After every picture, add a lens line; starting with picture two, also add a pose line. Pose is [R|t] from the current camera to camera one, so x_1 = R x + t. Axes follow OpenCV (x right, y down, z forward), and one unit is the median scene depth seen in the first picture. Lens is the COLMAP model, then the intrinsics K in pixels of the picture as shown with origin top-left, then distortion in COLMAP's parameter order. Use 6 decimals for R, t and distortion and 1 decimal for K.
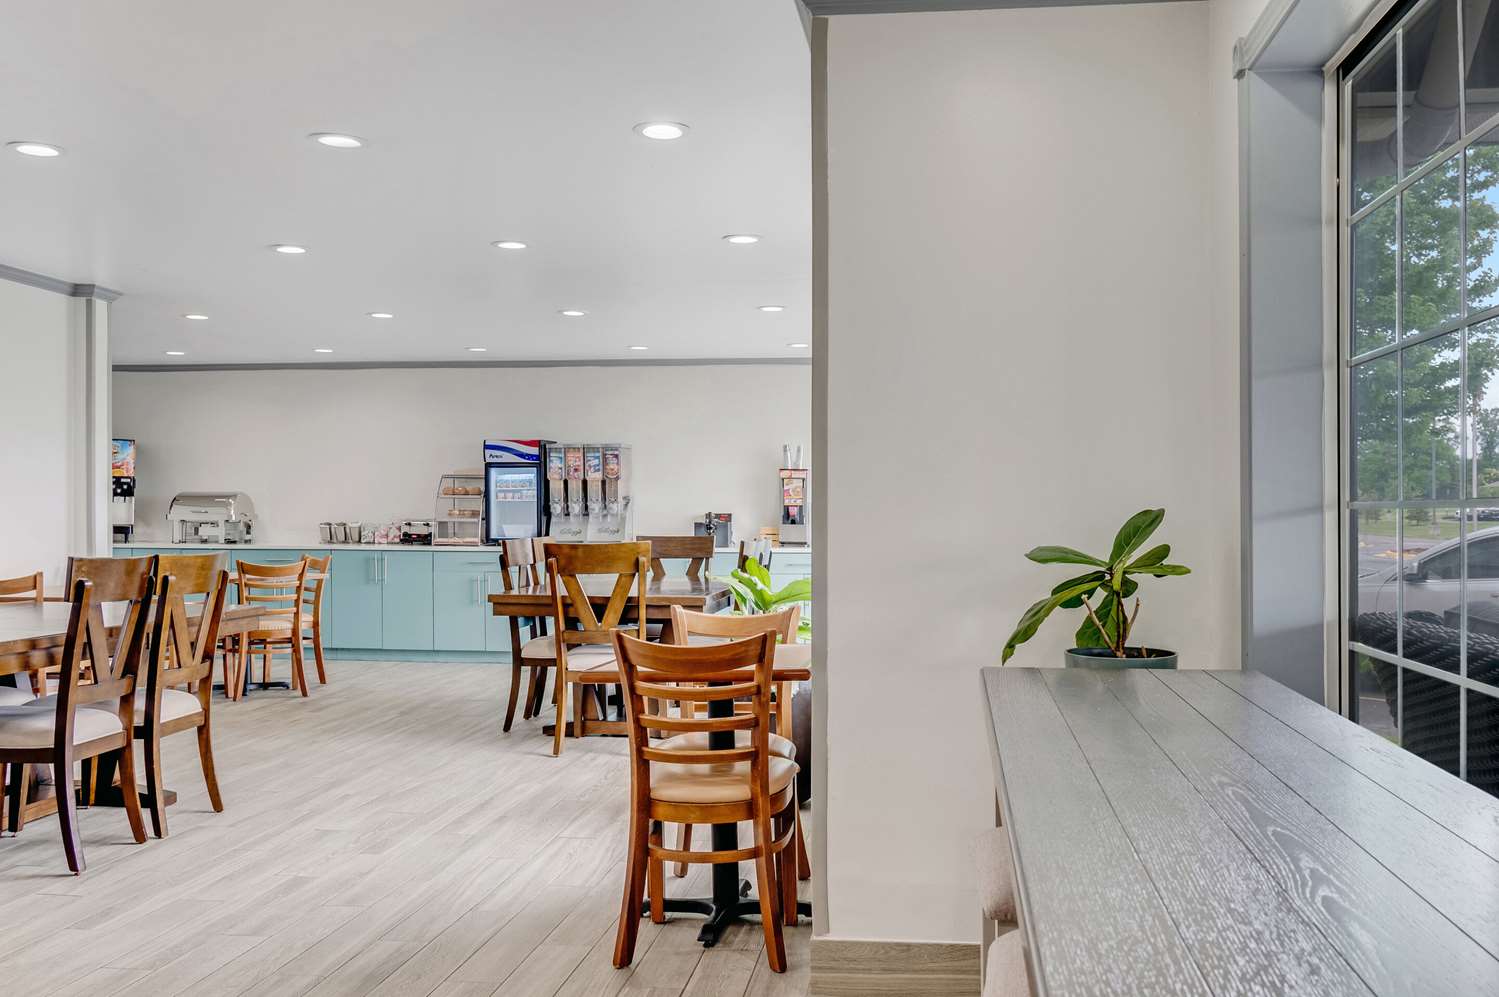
lens RADIAL K [[1380.4, 0, 831.6], [0, 1380.4, 550.9], [0, 0, 1]] dist [0.001277, 0.001041]
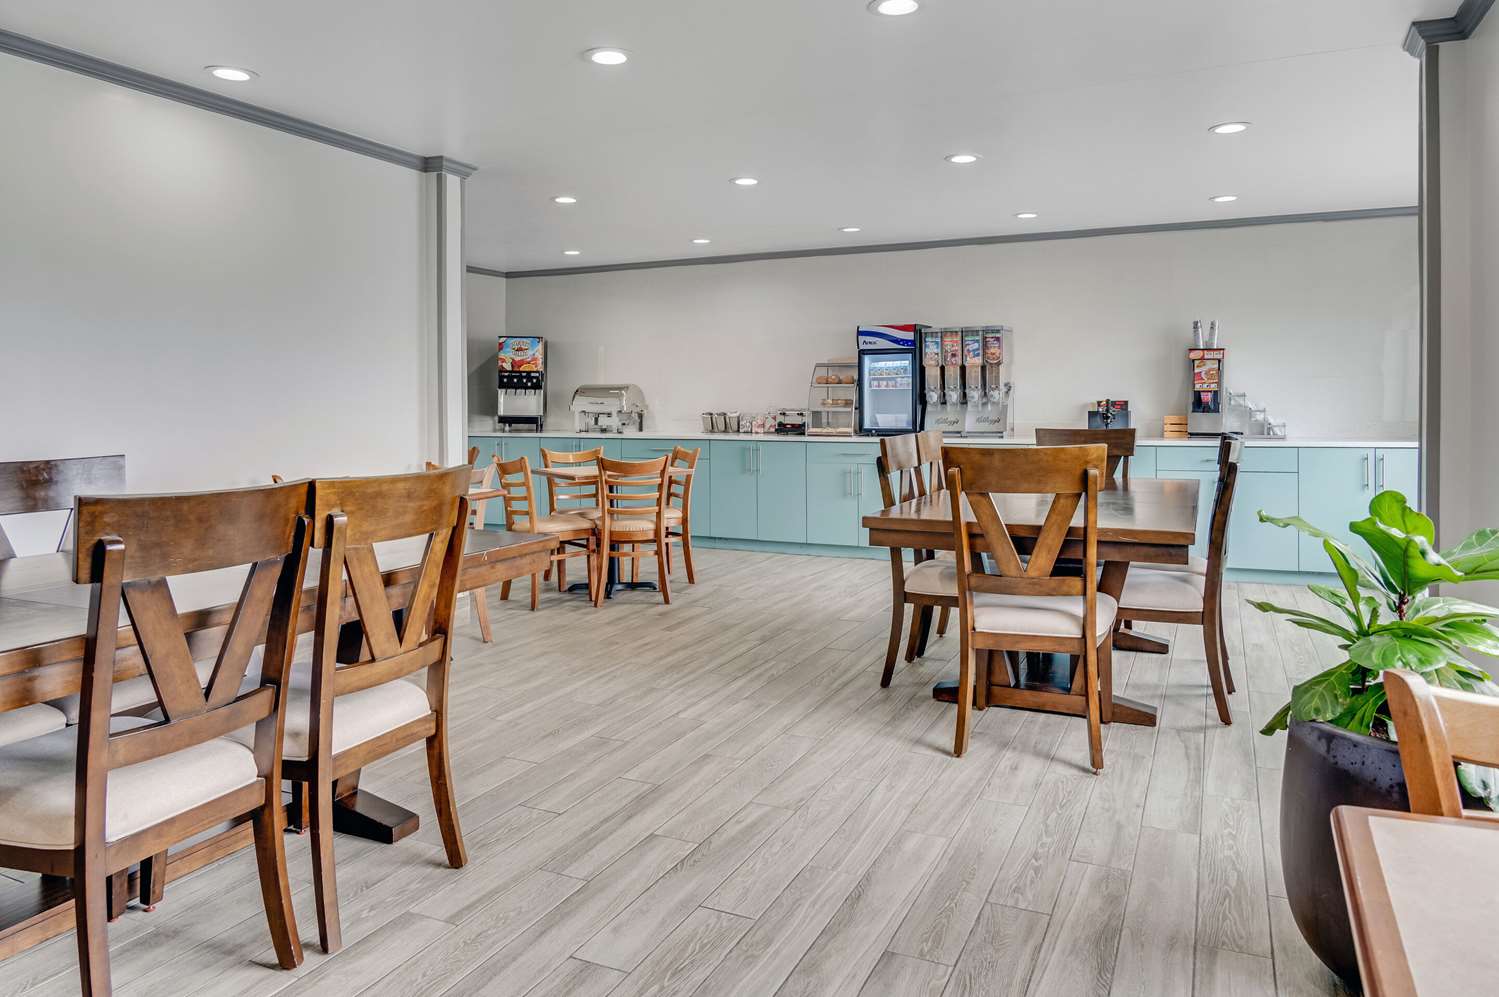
lens RADIAL K [[1040.9, 0, 746.6], [0, 1040.9, 436.5], [0, 0, 1]] dist [-0.020208, -0.001569]
pose [[0.938486, 0.003701, -0.345299, -0.073811], [-0.001337, 0.999974, 0.007084, -0.008551], [0.345316, -0.006186, 0.938466, 0.293047]]
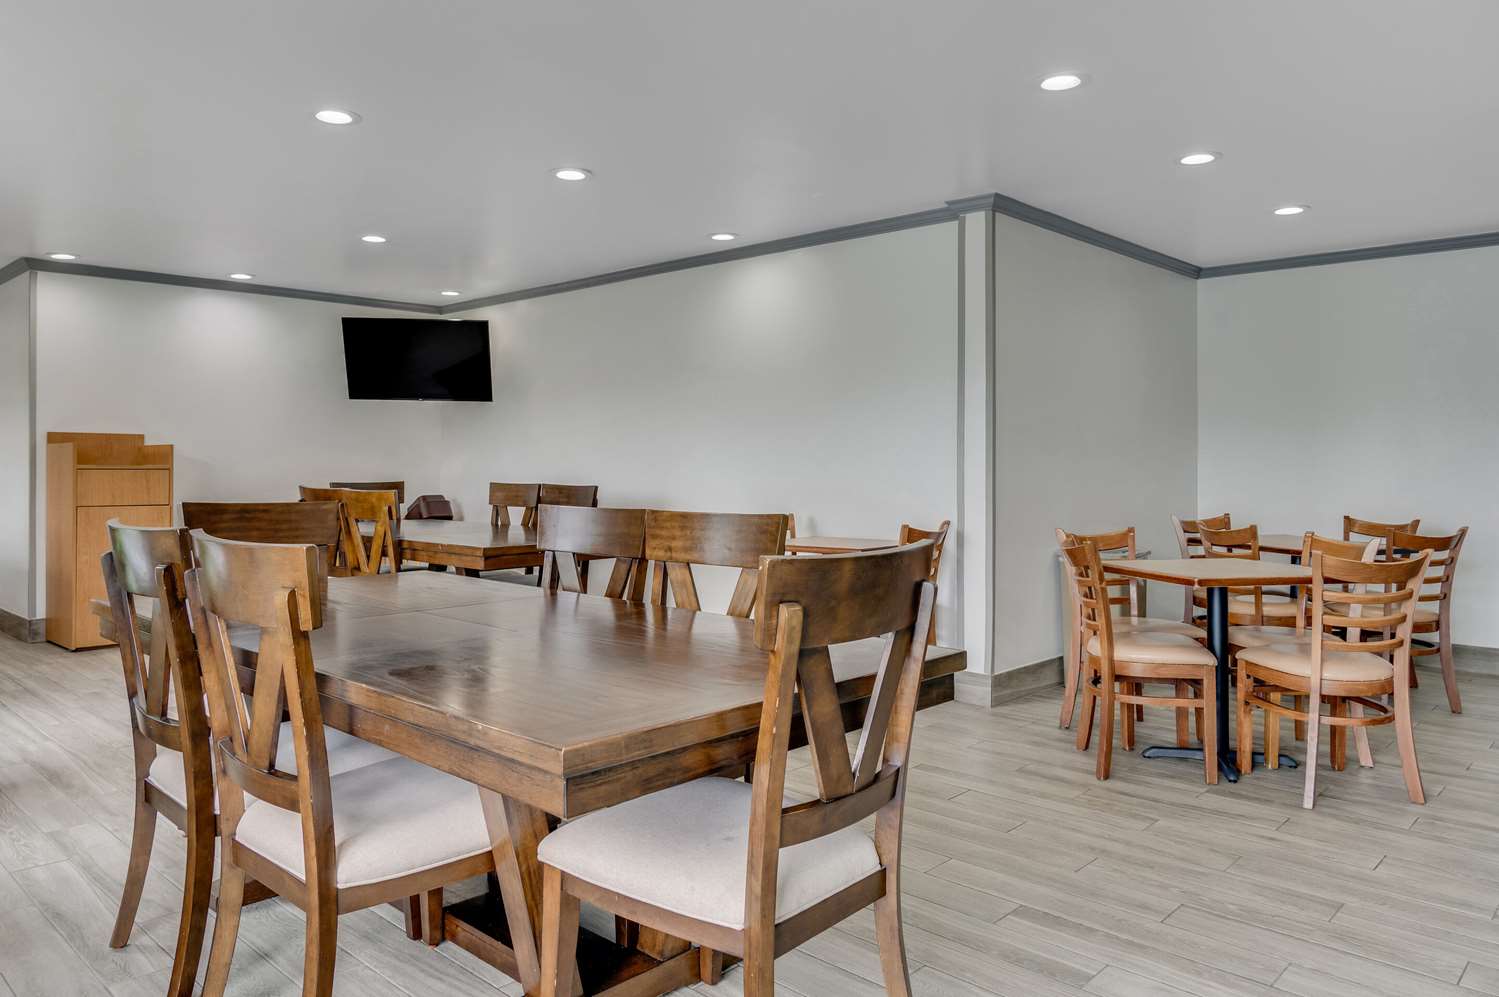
lens RADIAL K [[1000.9, 0, 741.0], [0, 1000.9, 451.4], [0, 0, 1]] dist [-0.004993, -0.004799]
pose [[-0.621485, -0.005365, -0.783408, 0.046674], [-0.022252, 0.999694, 0.010806, -0.030017], [0.783110, 0.024148, -0.621414, 0.910687]]
